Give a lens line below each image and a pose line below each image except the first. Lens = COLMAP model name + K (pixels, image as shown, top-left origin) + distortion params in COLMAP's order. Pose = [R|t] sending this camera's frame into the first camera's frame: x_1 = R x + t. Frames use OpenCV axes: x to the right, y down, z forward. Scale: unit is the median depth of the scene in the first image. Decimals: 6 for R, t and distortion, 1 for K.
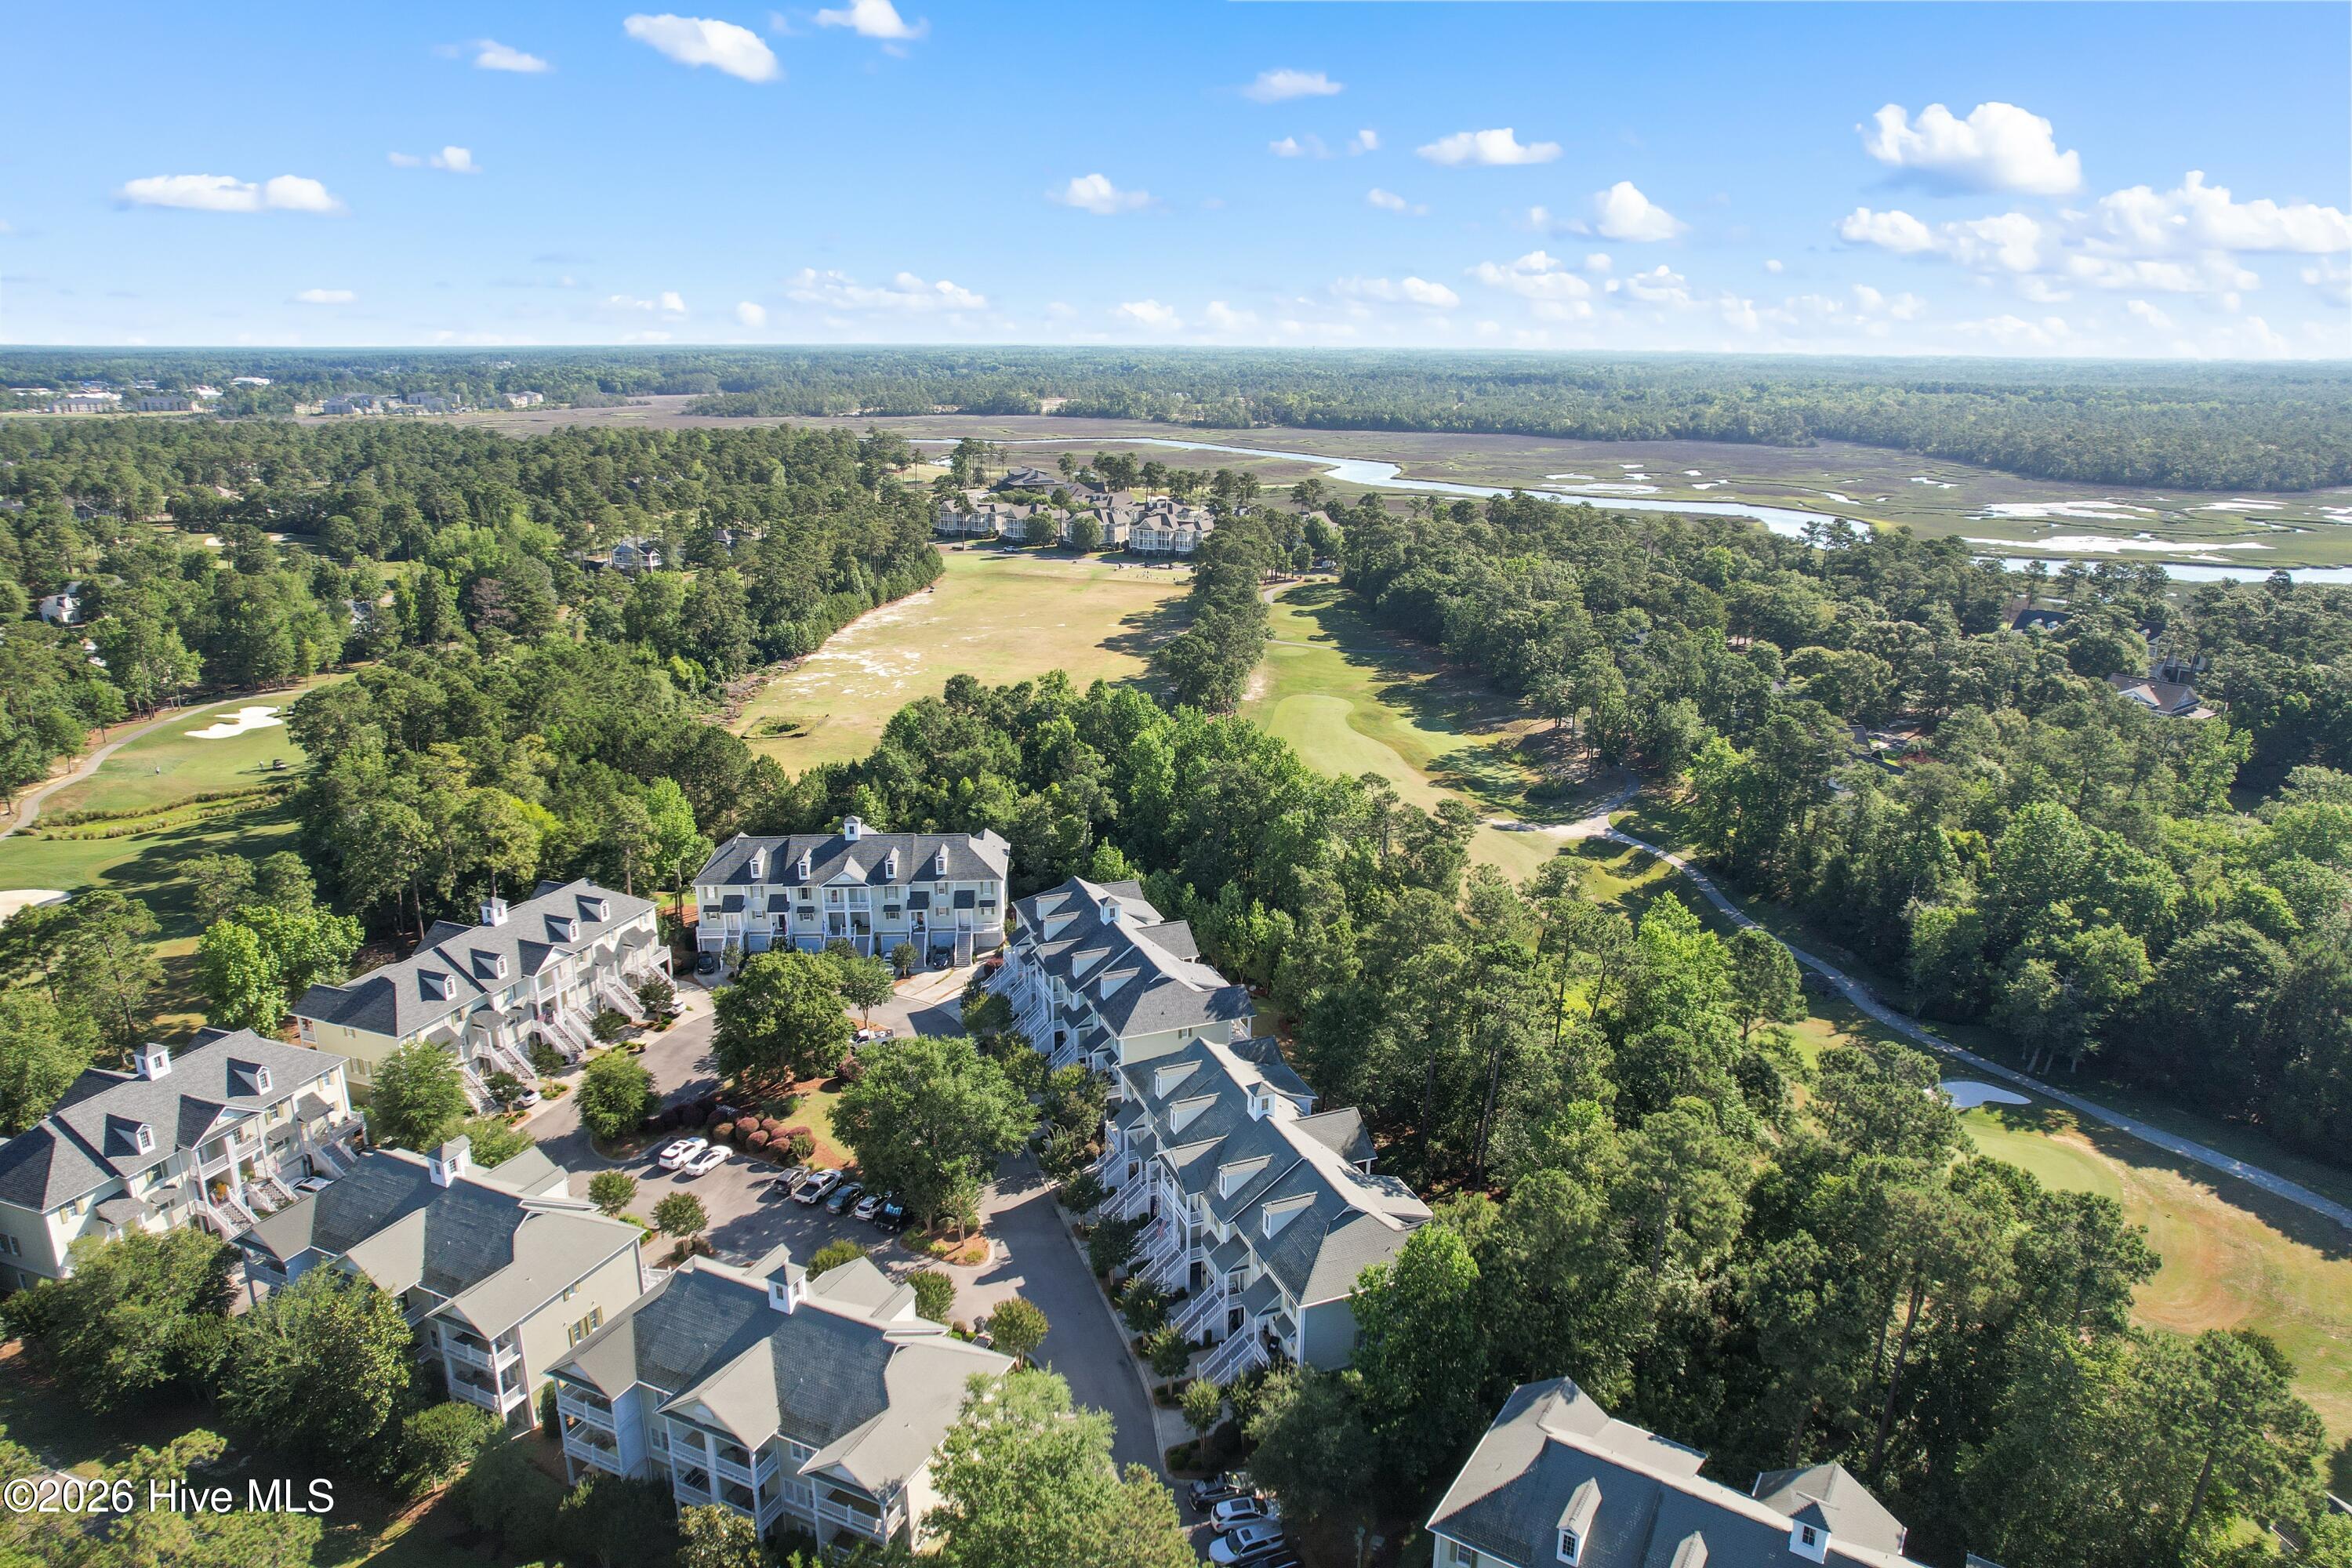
lens RADIAL K [[1492.3, 0, 1178.8], [0, 1492.3, 799.0], [0, 0, 1]] dist [-0.004065, 0.002725]
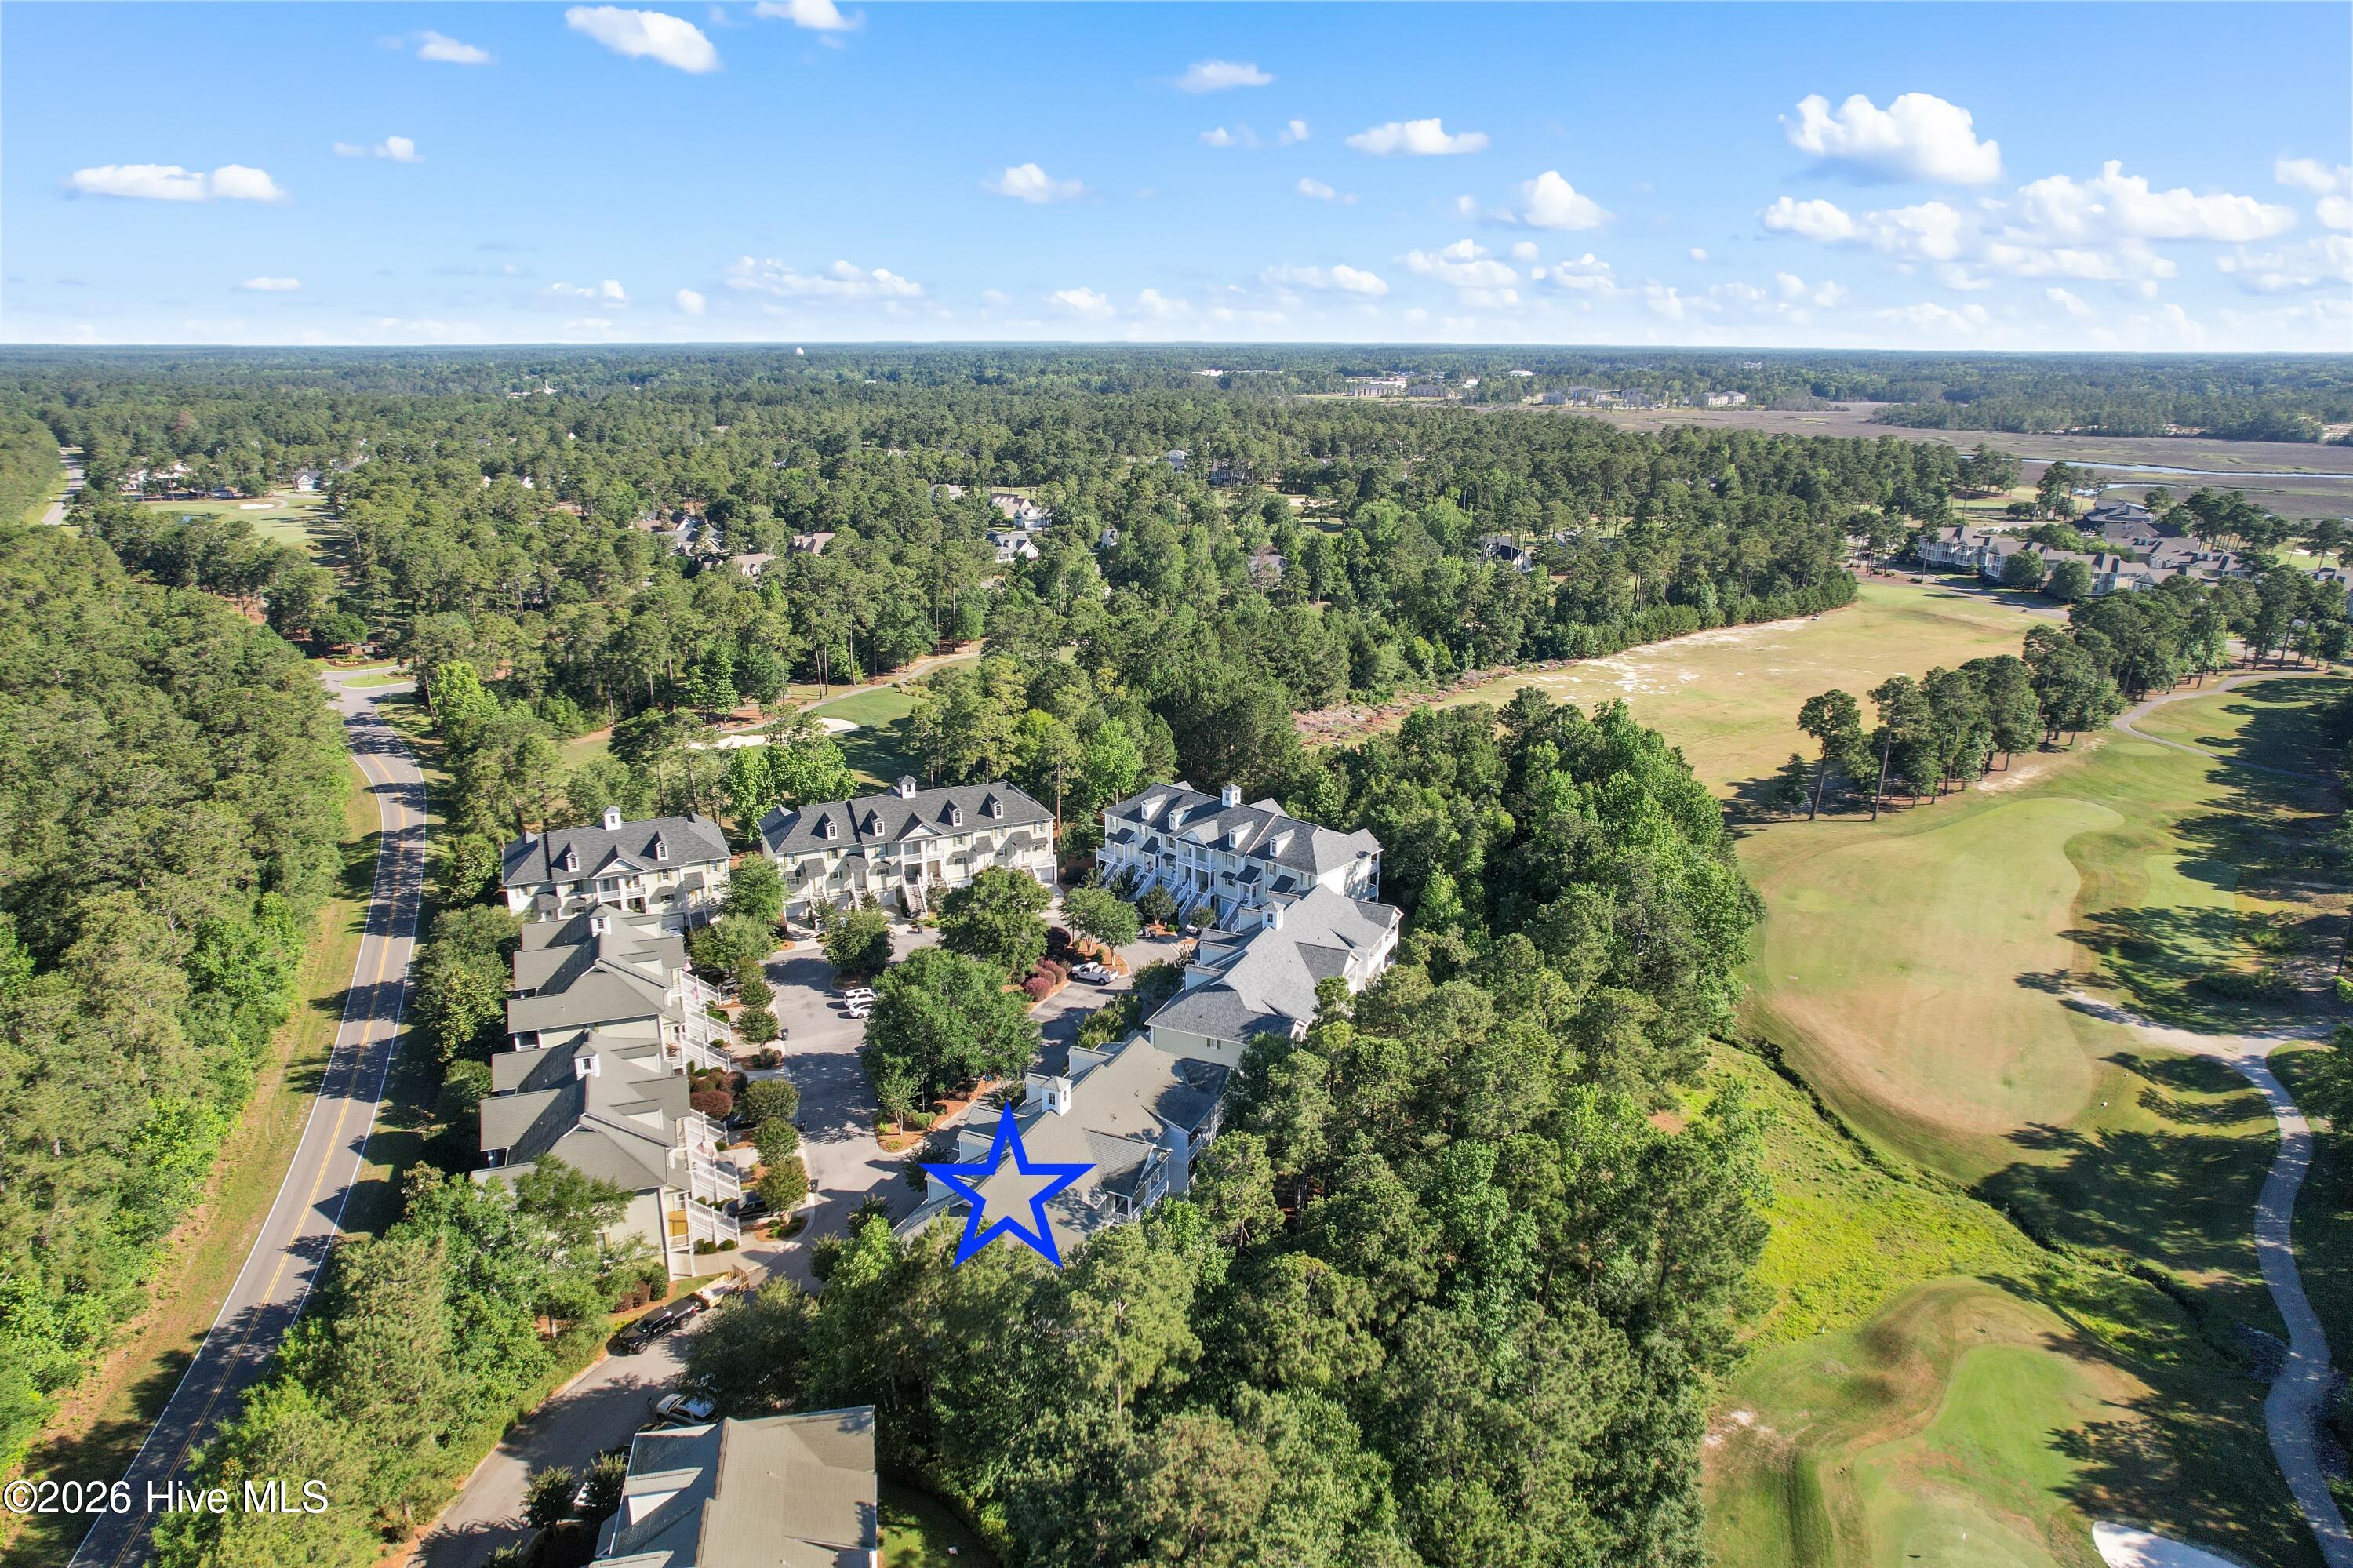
lens RADIAL K [[1493.0, 0, 1178.2], [0, 1493.0, 773.3], [0, 0, 1]] dist [-0.004065, 0.002725]
pose [[0.713391, 0.204031, -0.670406, 0.560705], [-0.216246, 0.974082, 0.066340, -0.070459], [0.666566, 0.097646, 0.739023, 0.215970]]
